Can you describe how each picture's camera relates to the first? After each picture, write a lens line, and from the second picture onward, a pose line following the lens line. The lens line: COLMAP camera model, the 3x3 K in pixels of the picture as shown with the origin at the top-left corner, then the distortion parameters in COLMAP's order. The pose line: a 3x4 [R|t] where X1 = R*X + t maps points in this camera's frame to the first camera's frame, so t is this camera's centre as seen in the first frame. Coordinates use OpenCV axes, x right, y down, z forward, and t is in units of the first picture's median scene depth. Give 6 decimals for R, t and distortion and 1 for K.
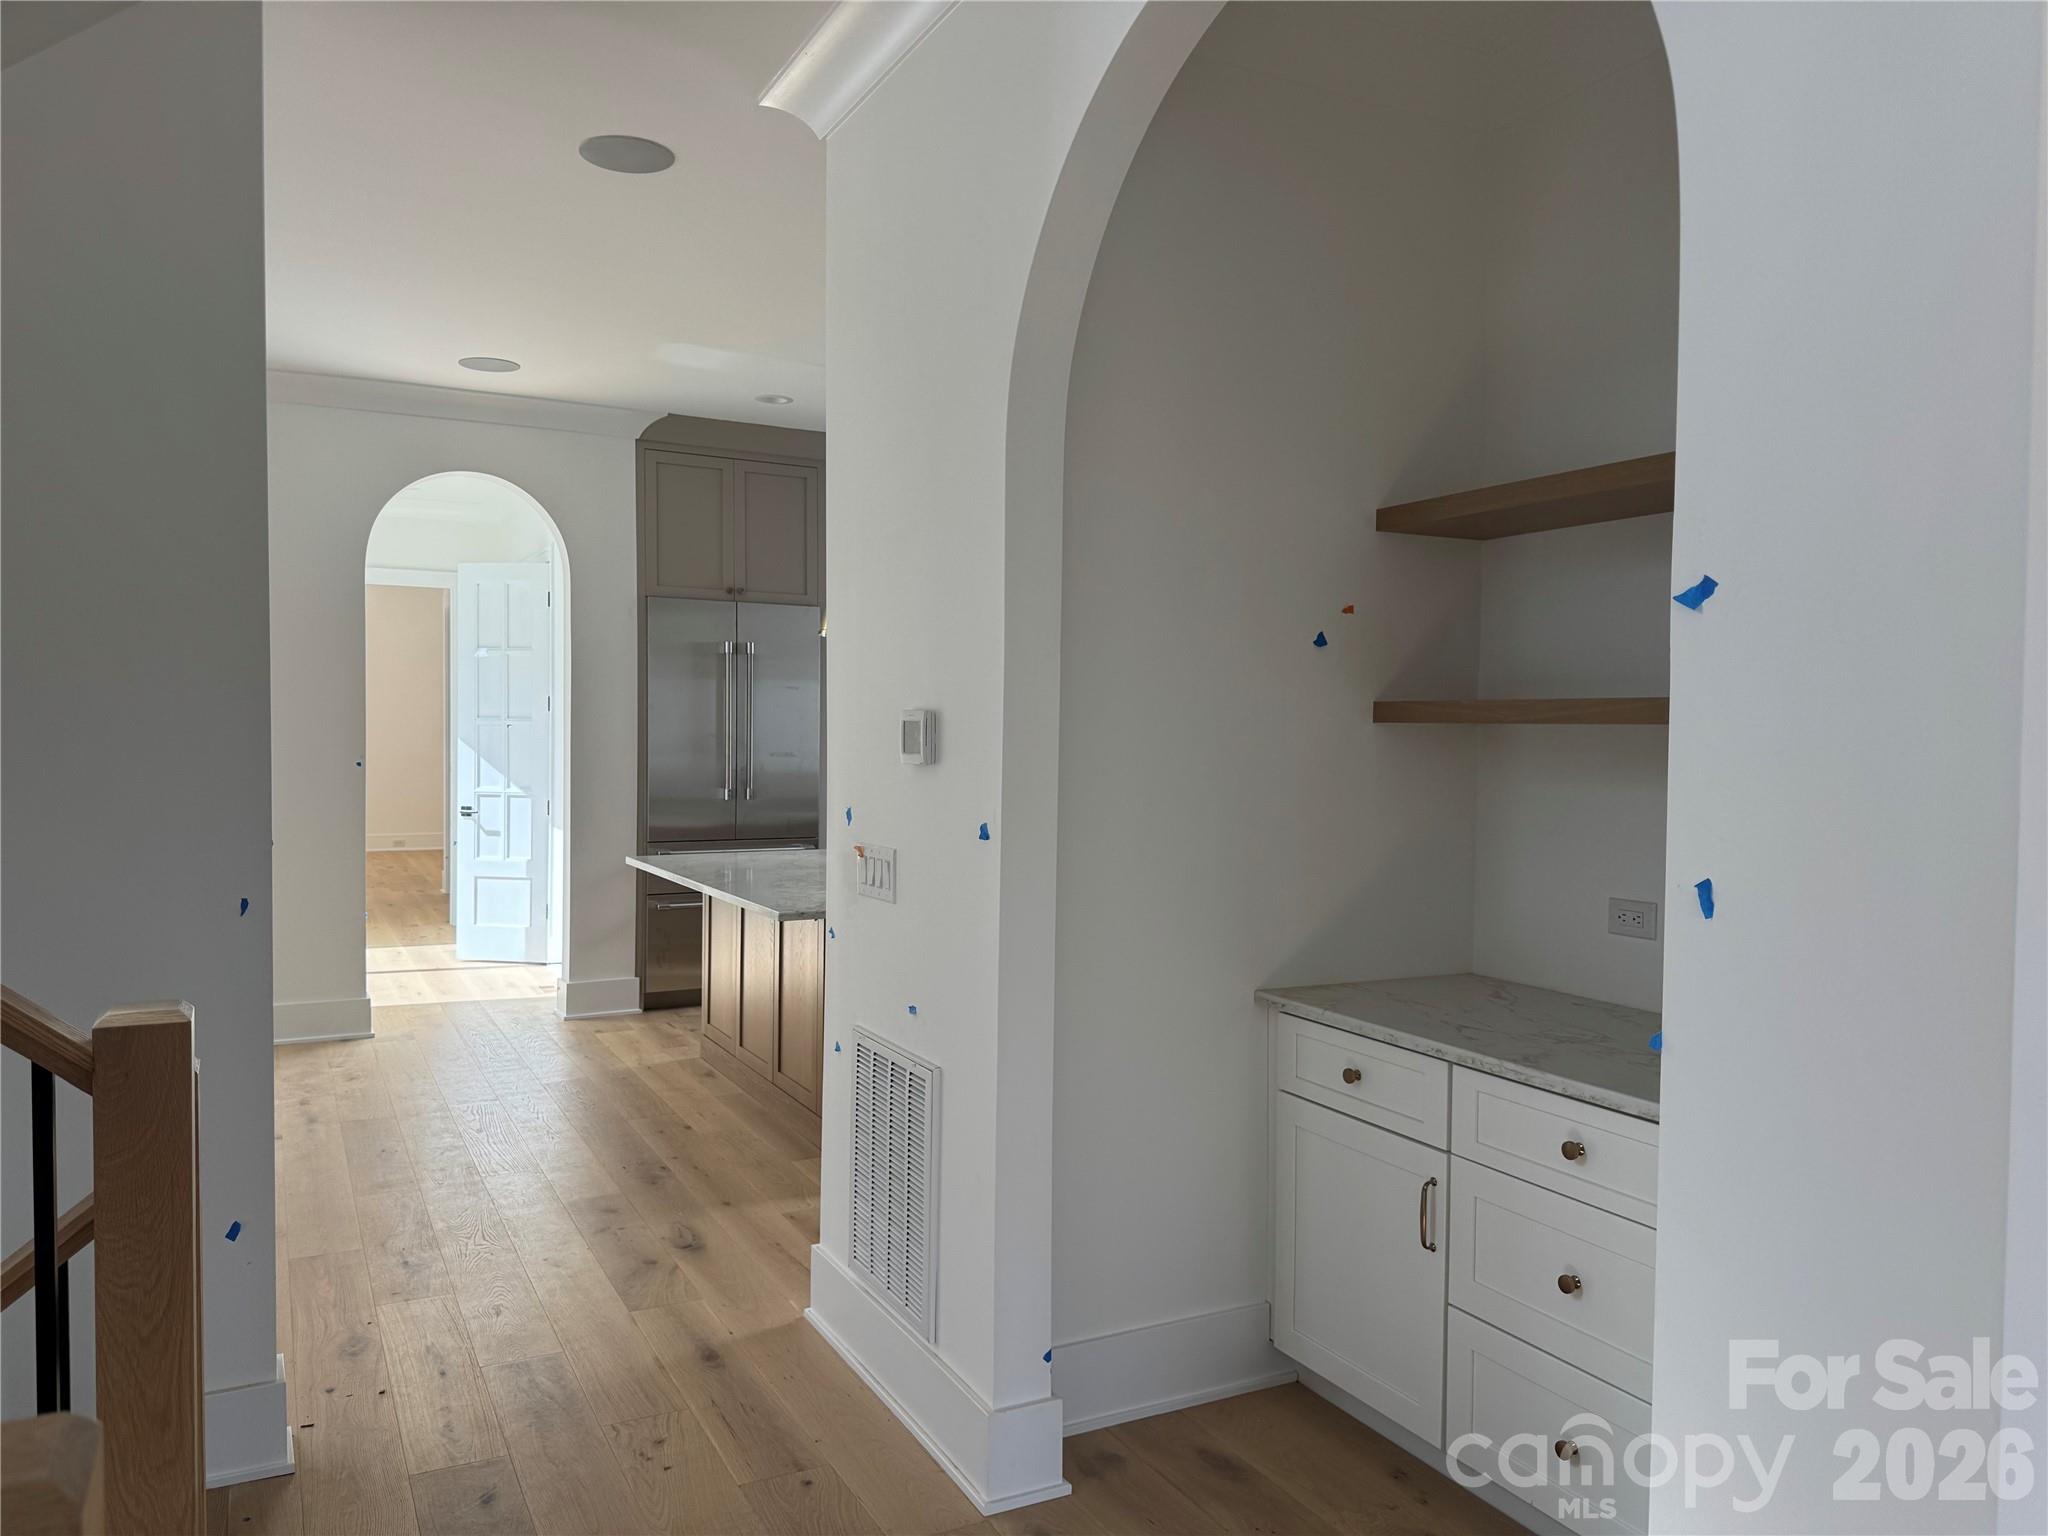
lens RADIAL K [[1441.8, 0, 1024.0], [0, 1441.8, 768.0], [0, 0, 1]] dist [0.155233, -0.000552]
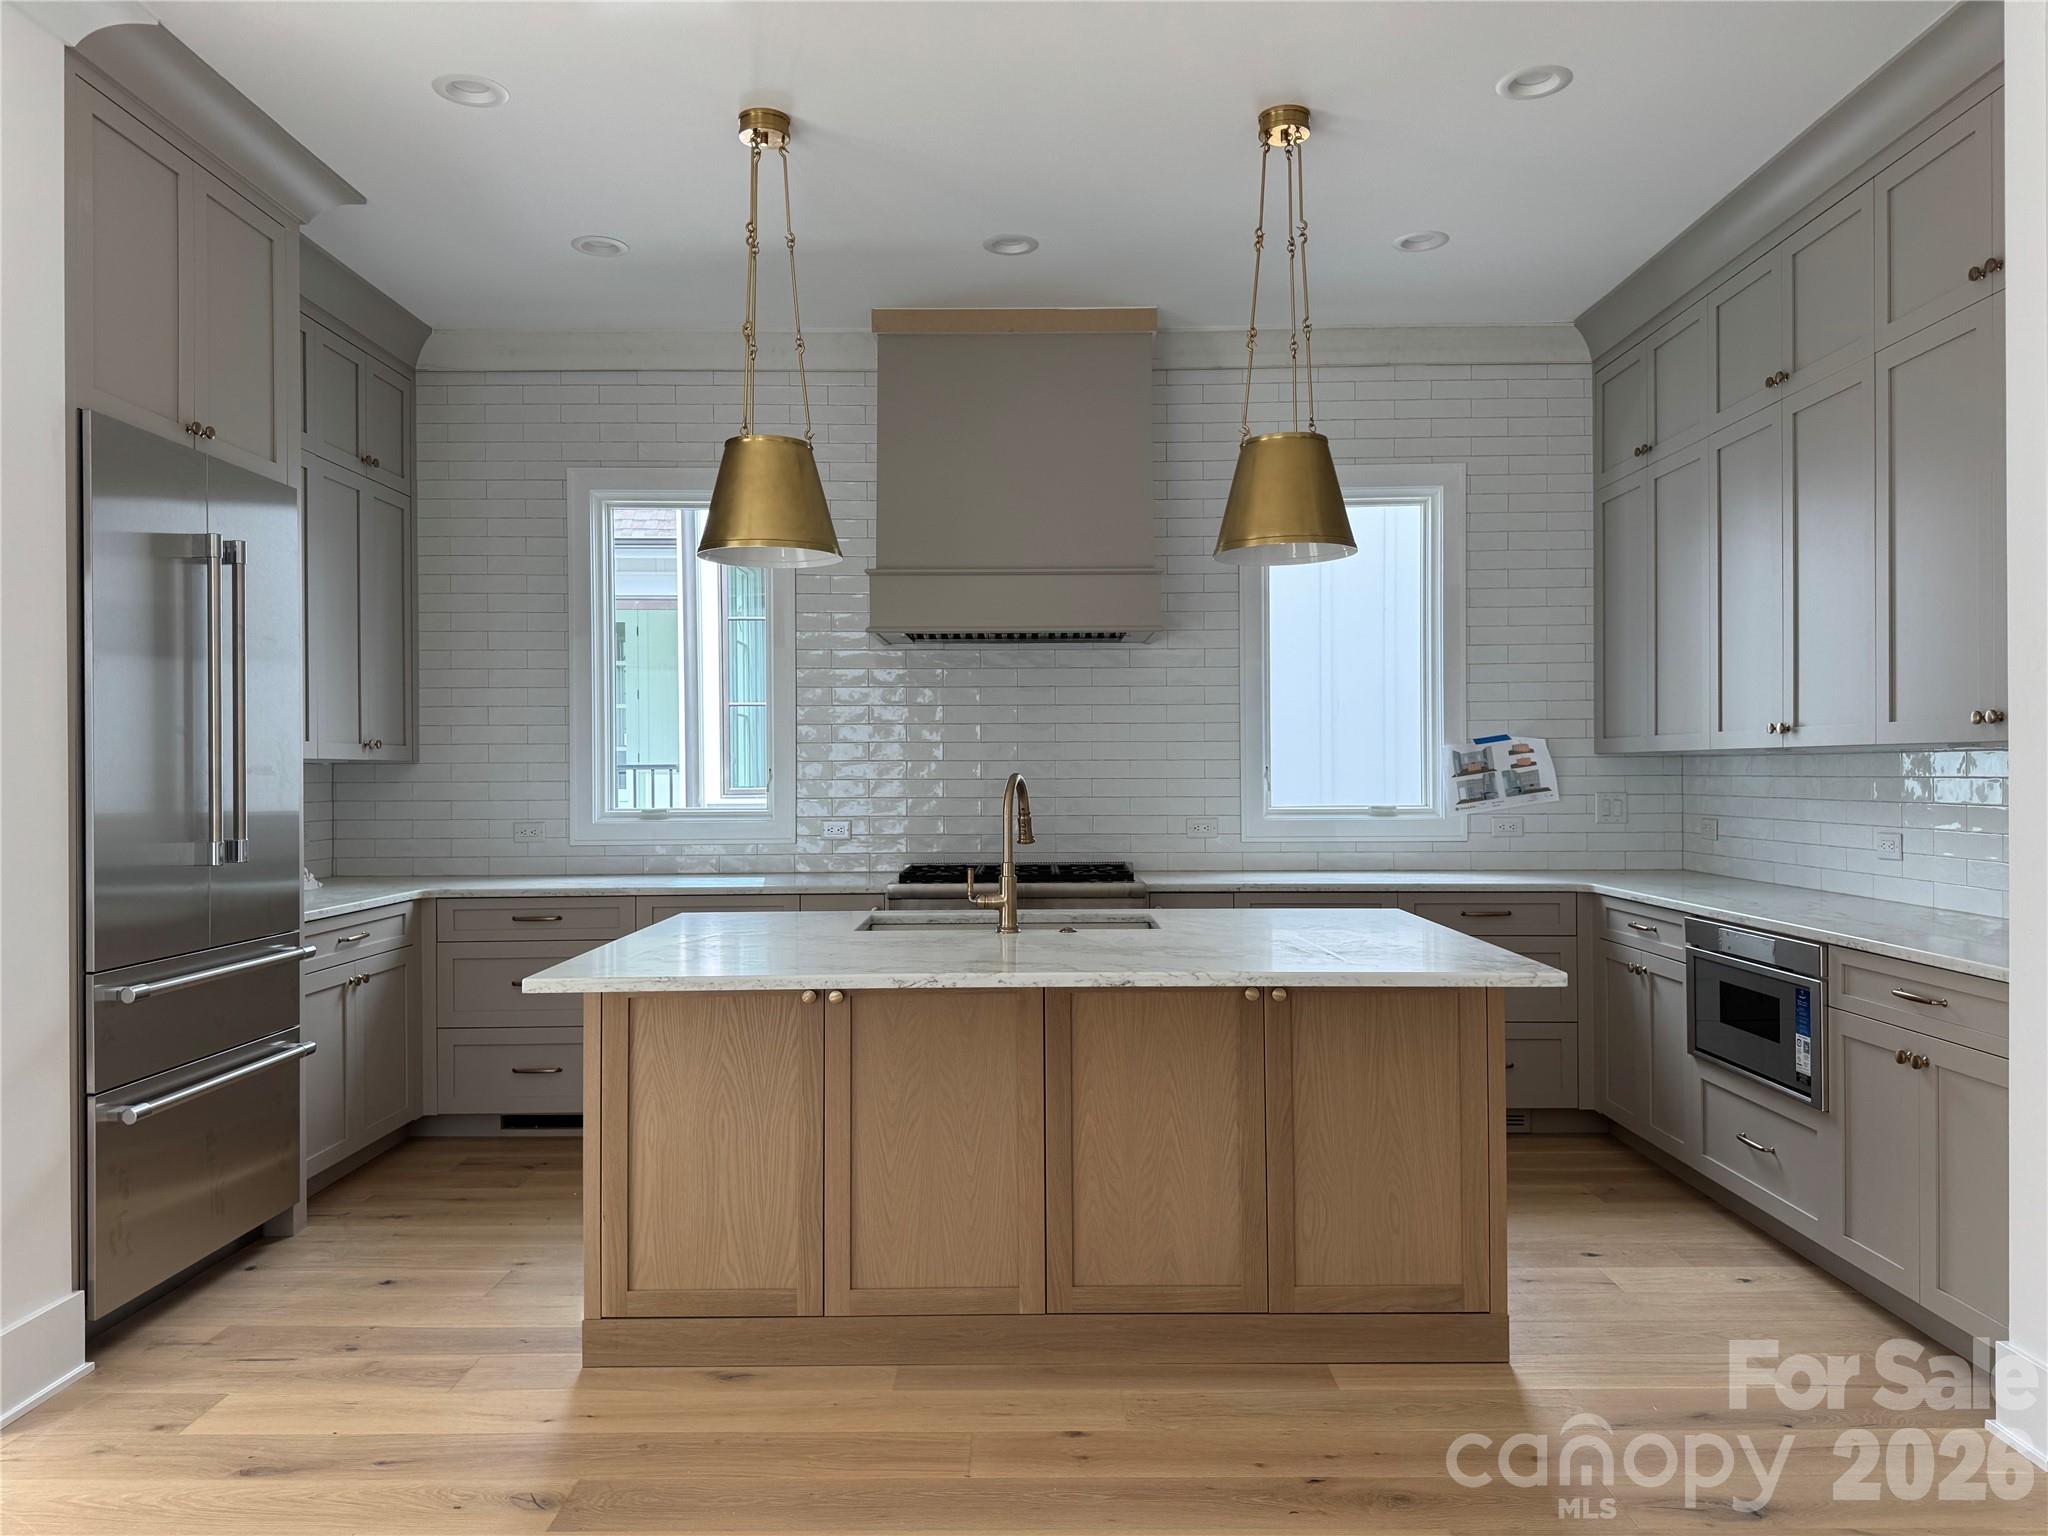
lens RADIAL K [[1435.4, 0, 1024.0], [0, 1435.4, 768.0], [0, 0, 1]] dist [0.000115, 0.000664]
pose [[0.461868, -0.010638, 0.886885, -0.496768], [0.036428, 0.999312, -0.006985, 0.003225], [-0.886200, 0.035534, 0.461937, 0.542866]]
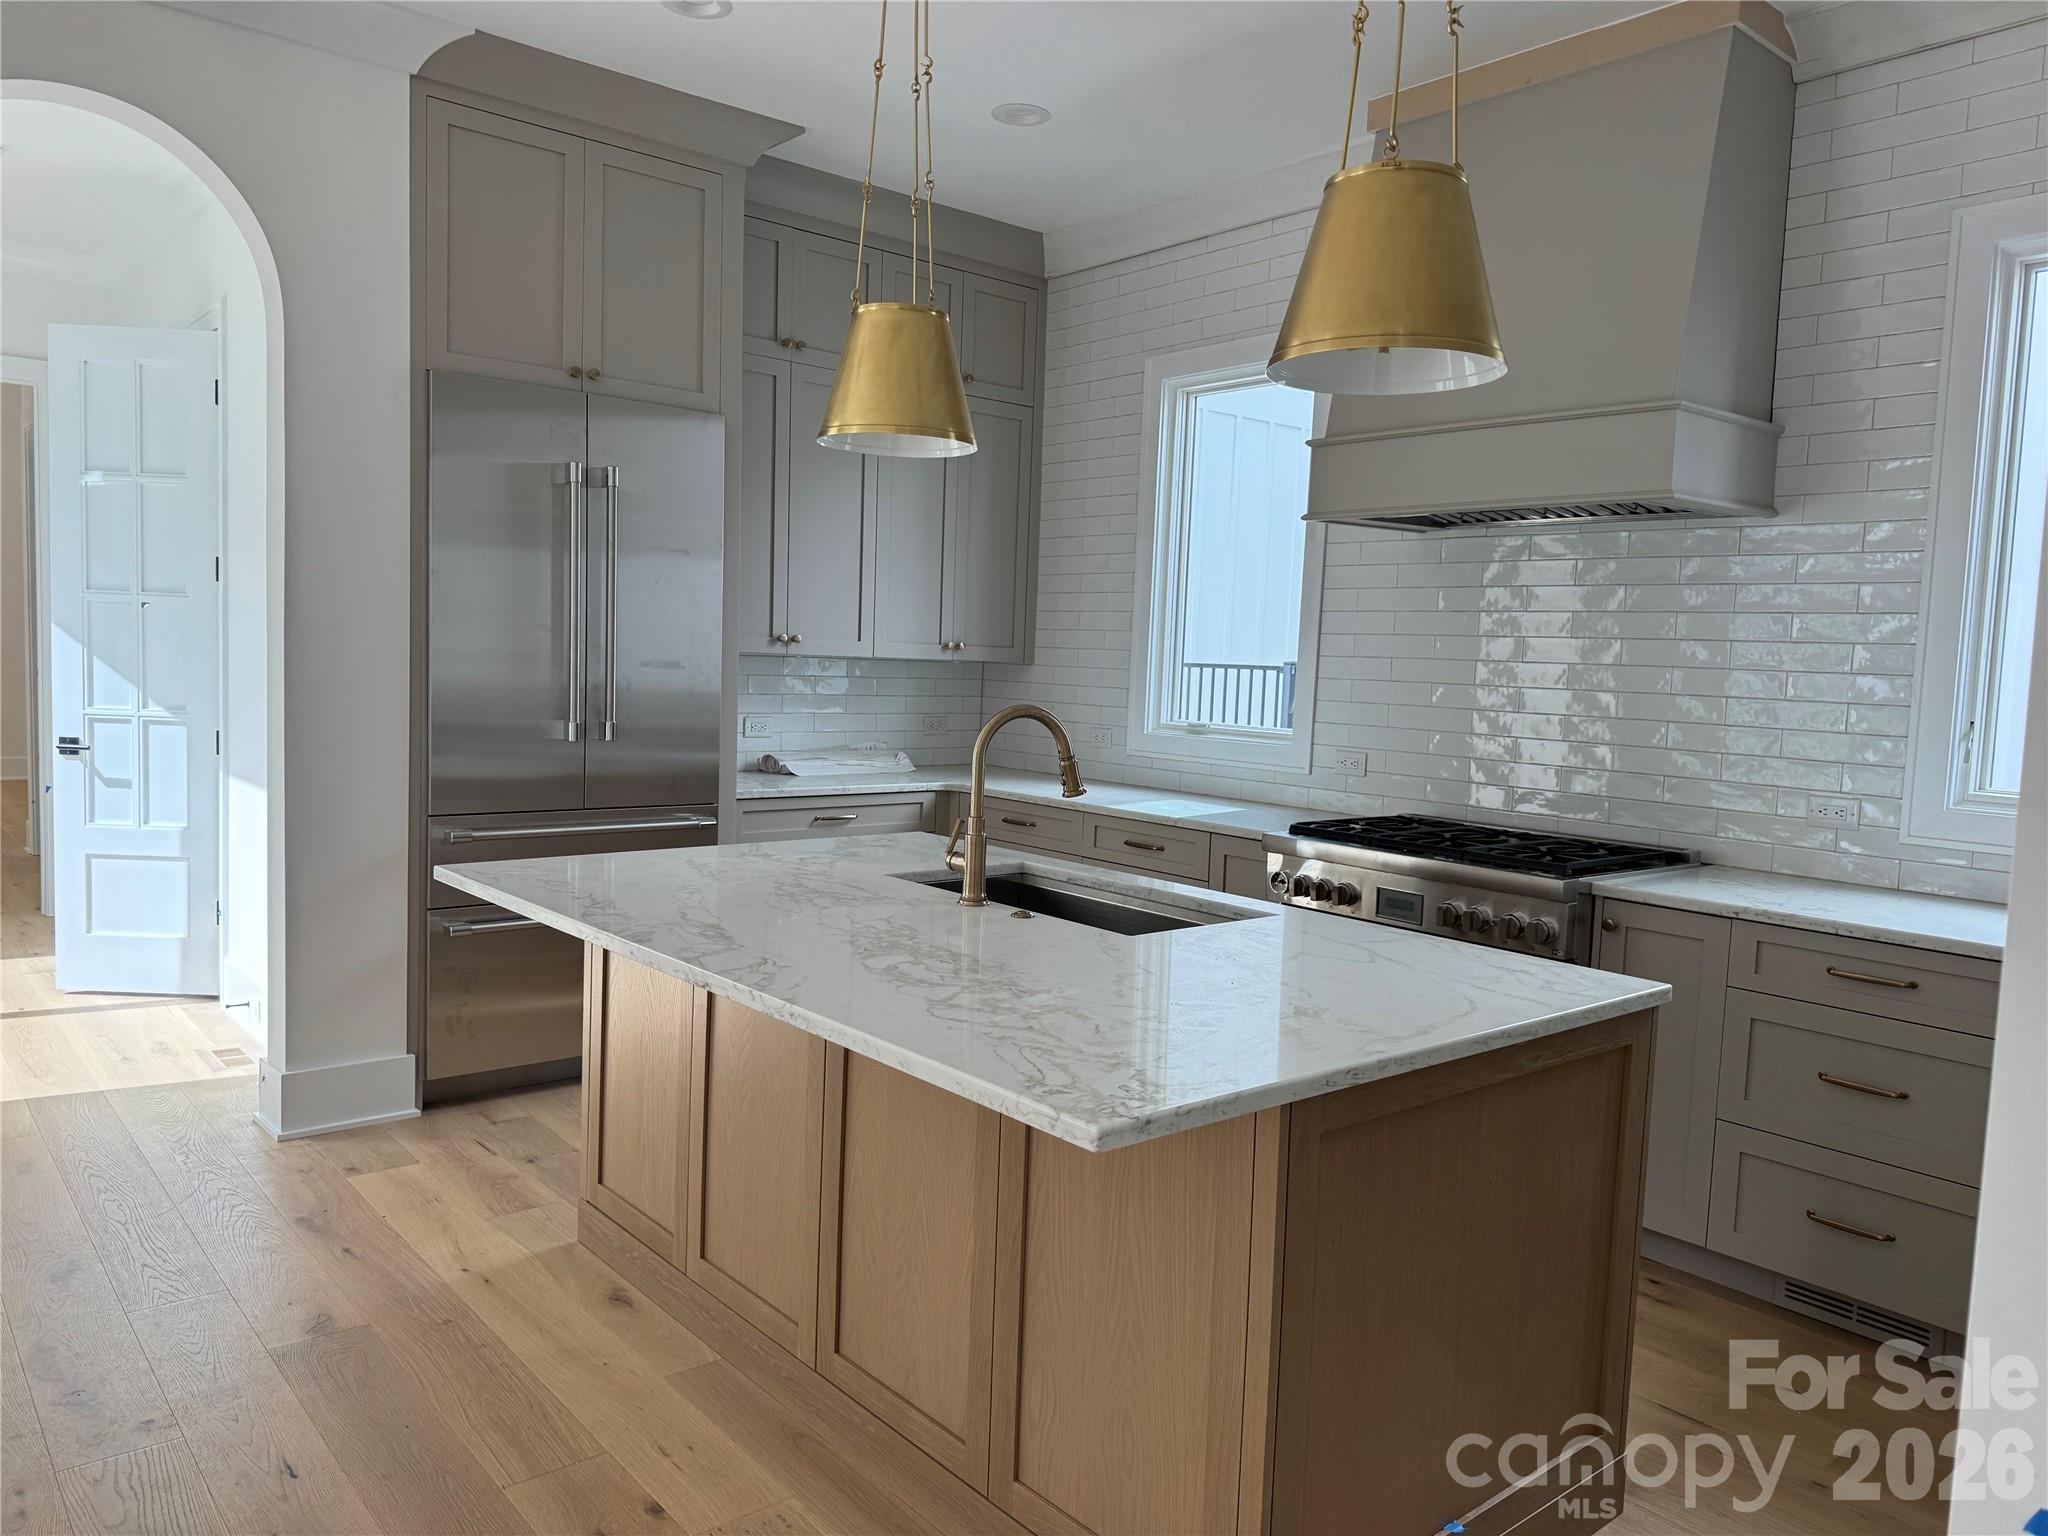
lens RADIAL K [[1452.2, 0, 1024.0], [0, 1452.2, 768.0], [0, 0, 1]] dist [0.009516, 0.010043]
pose [[0.975072, 0.008393, 0.221730, -0.156015], [-0.021055, 0.998275, 0.054804, -0.002712], [-0.220888, -0.058107, 0.973567, 0.398578]]
